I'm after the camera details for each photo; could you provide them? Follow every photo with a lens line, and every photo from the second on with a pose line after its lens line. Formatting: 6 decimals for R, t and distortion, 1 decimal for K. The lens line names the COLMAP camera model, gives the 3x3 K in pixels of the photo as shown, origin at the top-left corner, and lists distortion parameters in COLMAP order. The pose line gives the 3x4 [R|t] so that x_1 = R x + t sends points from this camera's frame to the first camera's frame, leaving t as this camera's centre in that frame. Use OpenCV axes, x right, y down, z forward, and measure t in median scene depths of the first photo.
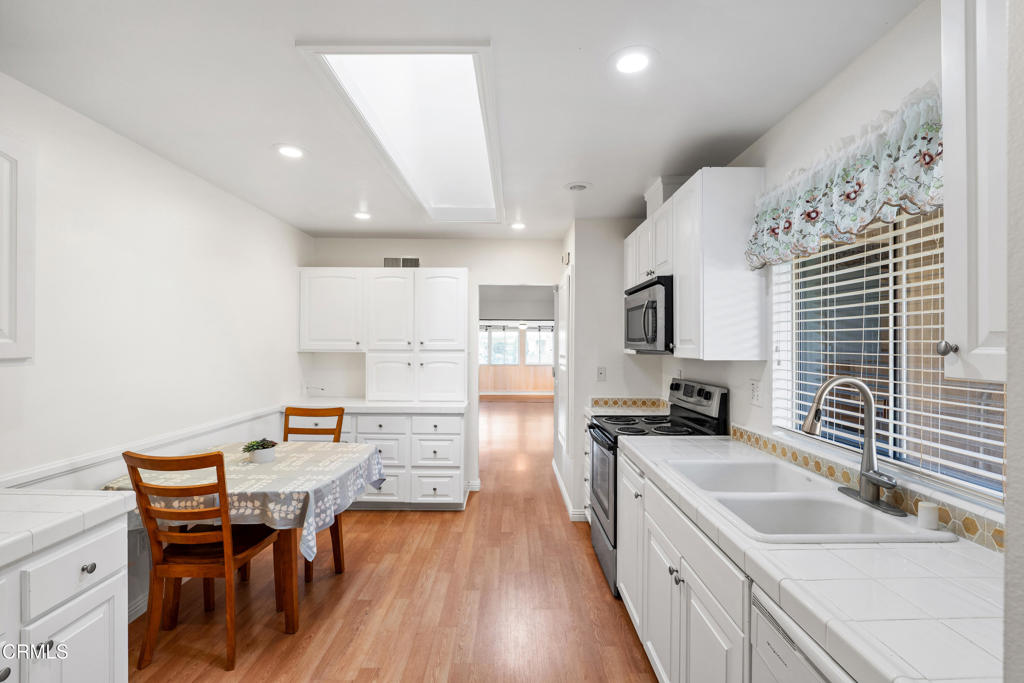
lens RADIAL K [[457.1, 0, 512.0], [0, 457.1, 341.5], [0, 0, 1]] dist [-0.025561, -0.000007]
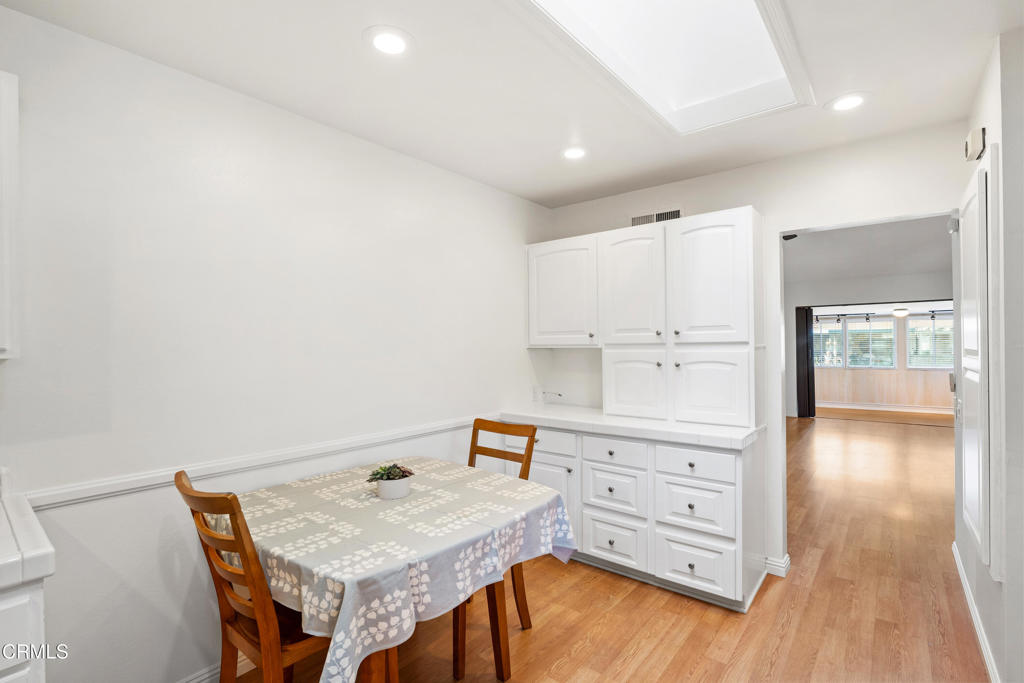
lens RADIAL K [[472.2, 0, 512.2], [0, 472.2, 344.9], [0, 0, 1]] dist [-0.016910, -0.000239]
pose [[0.776409, -0.014526, -0.630062, 0.048292], [0.019021, 0.999819, 0.000388, 0.017303], [0.629943, -0.012286, 0.776544, 0.349414]]
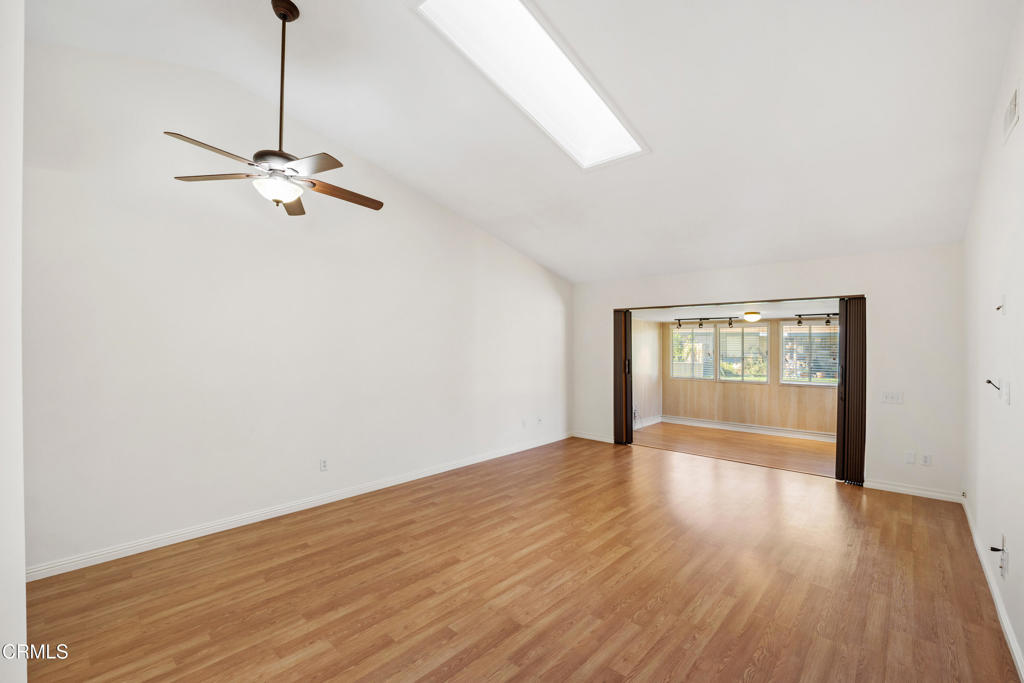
lens RADIAL K [[436.5, 0, 512.0], [0, 436.5, 341.5], [0, 0, 1]] dist [-0.022175, -0.000119]
pose [[0.735588, -0.006381, -0.677400, 0.737645], [0.009085, 0.999959, 0.000446, -0.027591], [0.677369, -0.006482, 0.735615, 1.807276]]
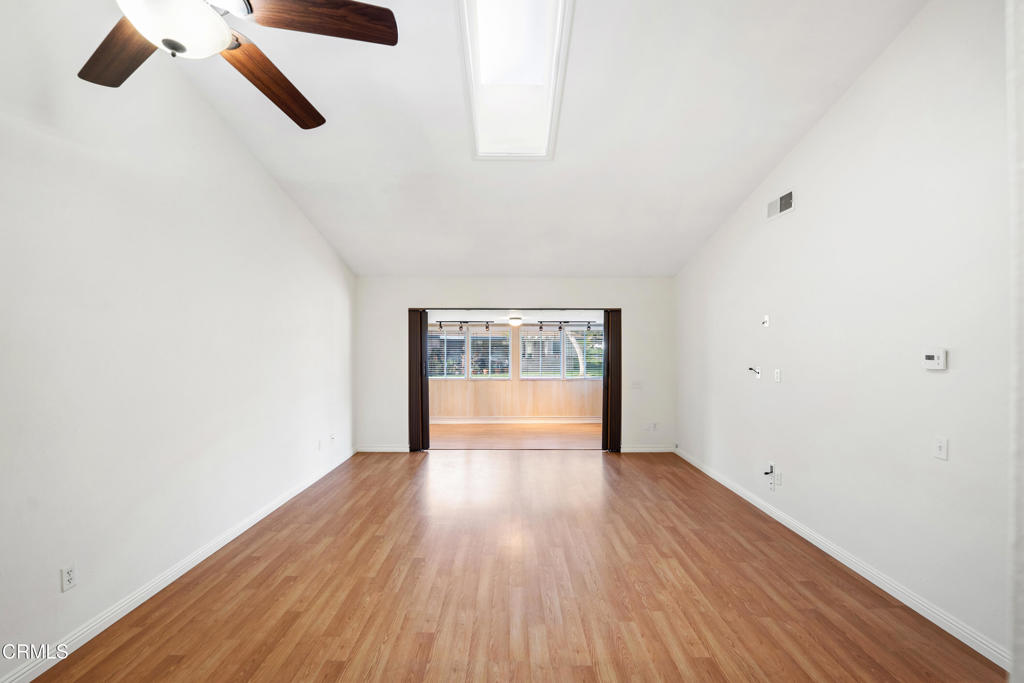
lens RADIAL K [[436.5, 0, 512.0], [0, 436.5, 341.5], [0, 0, 1]] dist [-0.022175, -0.000119]
pose [[0.999965, -0.004064, 0.007279, 0.060421], [0.004058, 0.999991, 0.000802, -0.028113], [-0.007282, -0.000772, 0.999973, 1.706803]]
